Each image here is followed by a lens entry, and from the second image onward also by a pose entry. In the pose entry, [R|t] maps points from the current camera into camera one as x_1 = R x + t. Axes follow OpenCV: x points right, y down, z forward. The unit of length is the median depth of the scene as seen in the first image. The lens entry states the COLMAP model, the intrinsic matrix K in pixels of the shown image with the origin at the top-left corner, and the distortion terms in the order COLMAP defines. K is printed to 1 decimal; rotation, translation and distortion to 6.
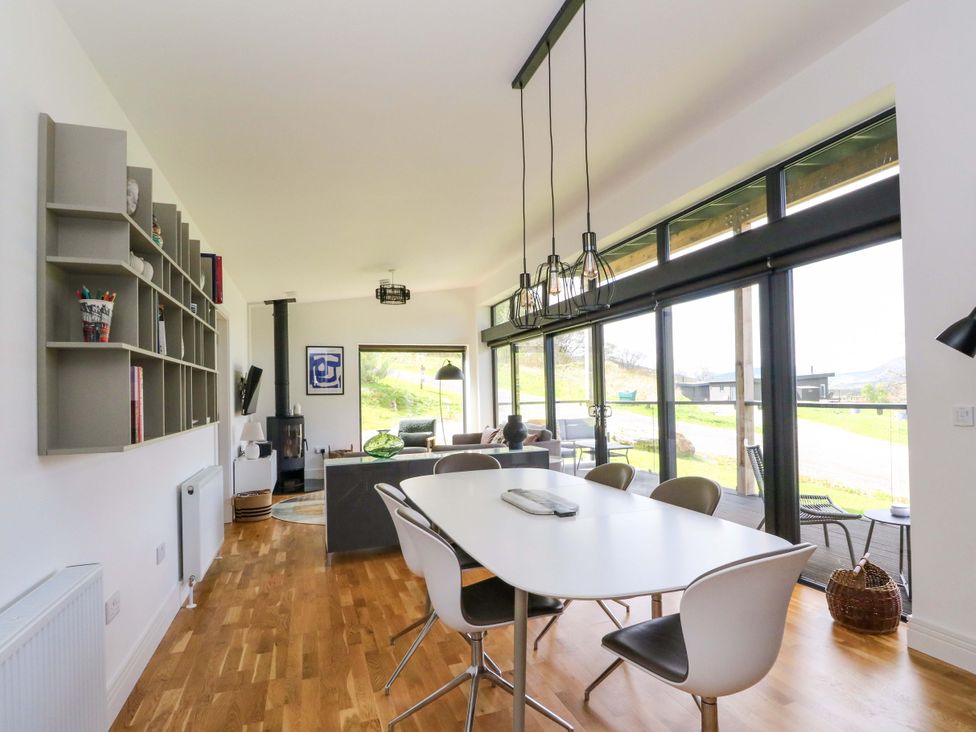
lens RADIAL K [[558.2, 0, 529.1], [0, 558.2, 382.3], [0, 0, 1]] dist [-0.002572, -0.000691]
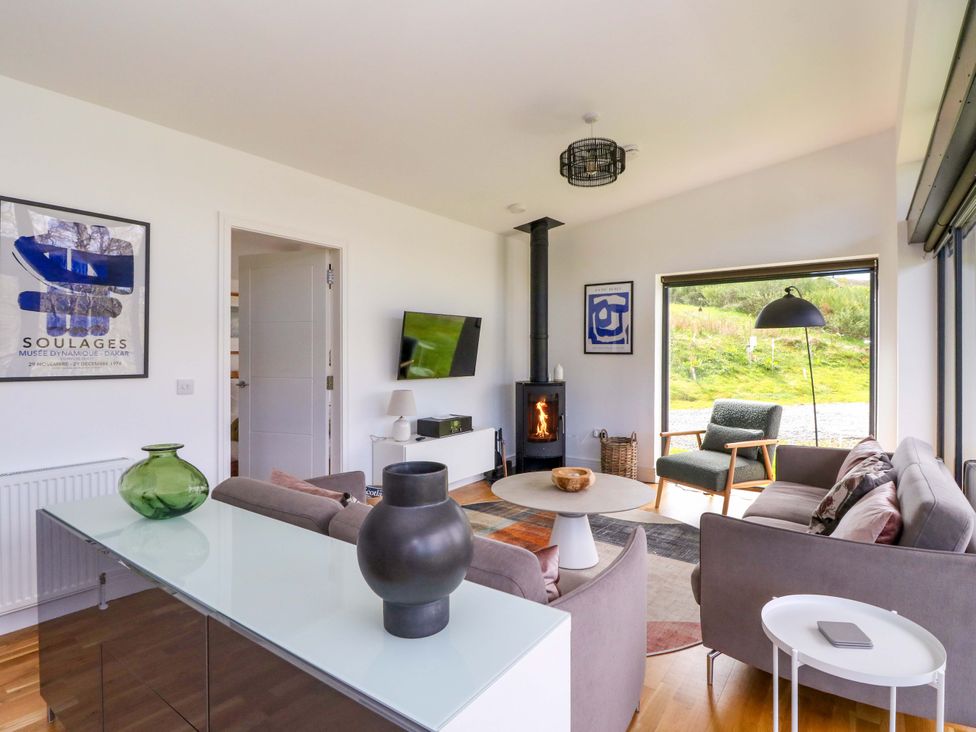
lens RADIAL K [[517.8, 0, 491.9], [0, 517.8, 357.5], [0, 0, 1]] dist [-0.001371, -0.011261]
pose [[0.539364, 0.026539, -0.841654, 0.094131], [0.001701, 0.999467, 0.032605, 0.005914], [0.842071, -0.019018, 0.539031, 0.539759]]
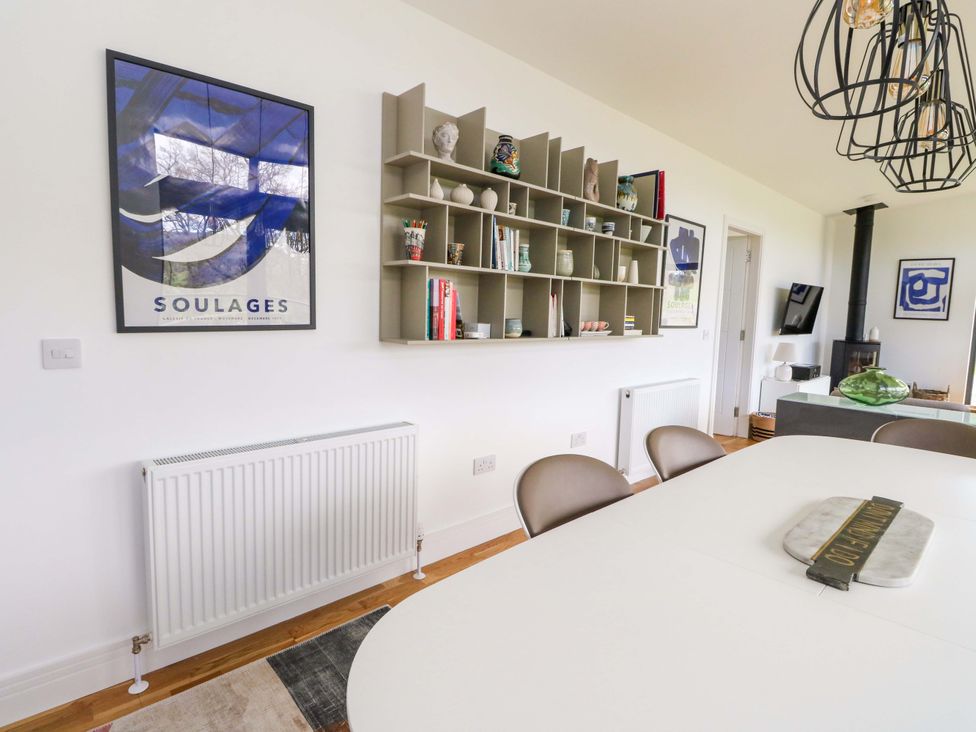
lens RADIAL K [[504.3, 0, 489.9], [0, 504.3, 357.0], [0, 0, 1]] dist [-0.000617, -0.013669]
pose [[0.360554, 0.119440, -0.925060, 0.088089], [-0.019773, 0.992523, 0.120443, 0.001436], [0.932529, -0.025135, 0.360220, 0.155914]]
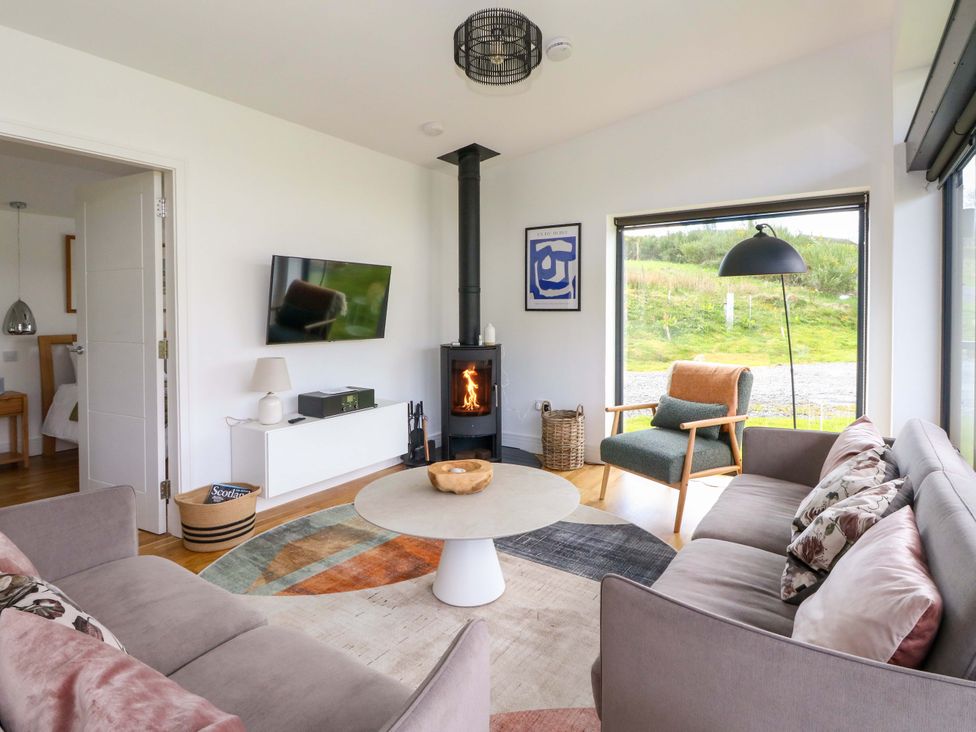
lens RADIAL K [[525.6, 0, 501.1], [0, 525.6, 325.0], [0, 0, 1]] dist [-0.003386, -0.001330]
pose [[0.581461, 0.037496, -0.812710, 0.044430], [0.003479, 0.998814, 0.048571, 0.010709], [0.813567, -0.031070, 0.580641, 0.646484]]
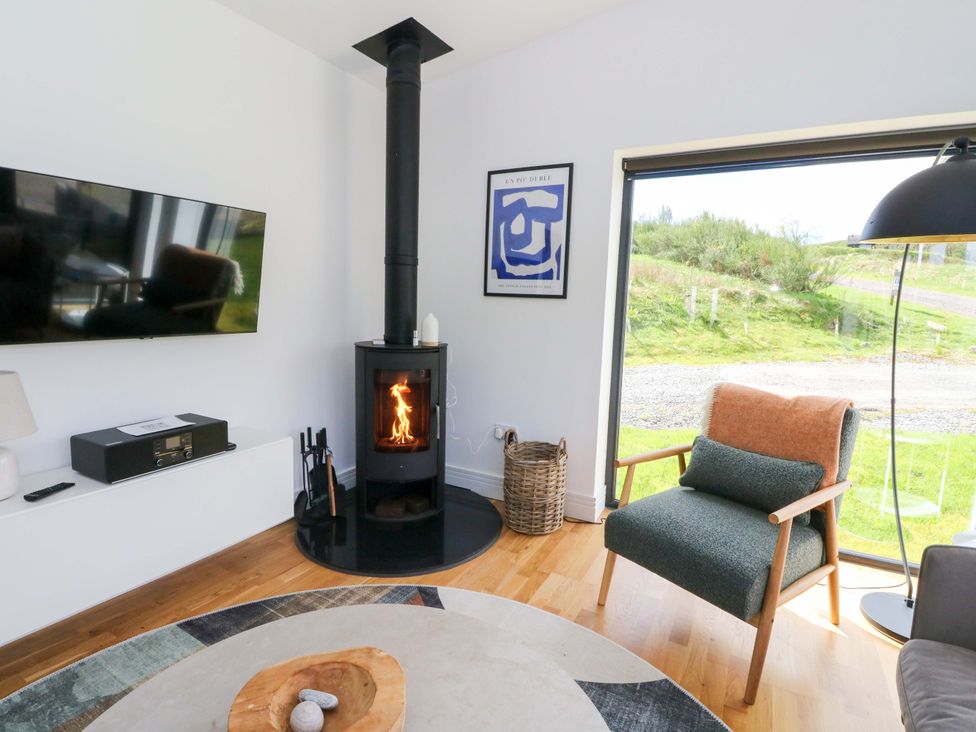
lens RADIAL K [[504.3, 0, 489.9], [0, 504.3, 357.0], [0, 0, 1]] dist [-0.000617, -0.013669]
pose [[0.638189, 0.126022, -0.759496, -0.108101], [-0.030494, 0.989875, 0.138625, 0.016053], [0.769276, -0.065309, 0.635570, 0.759371]]
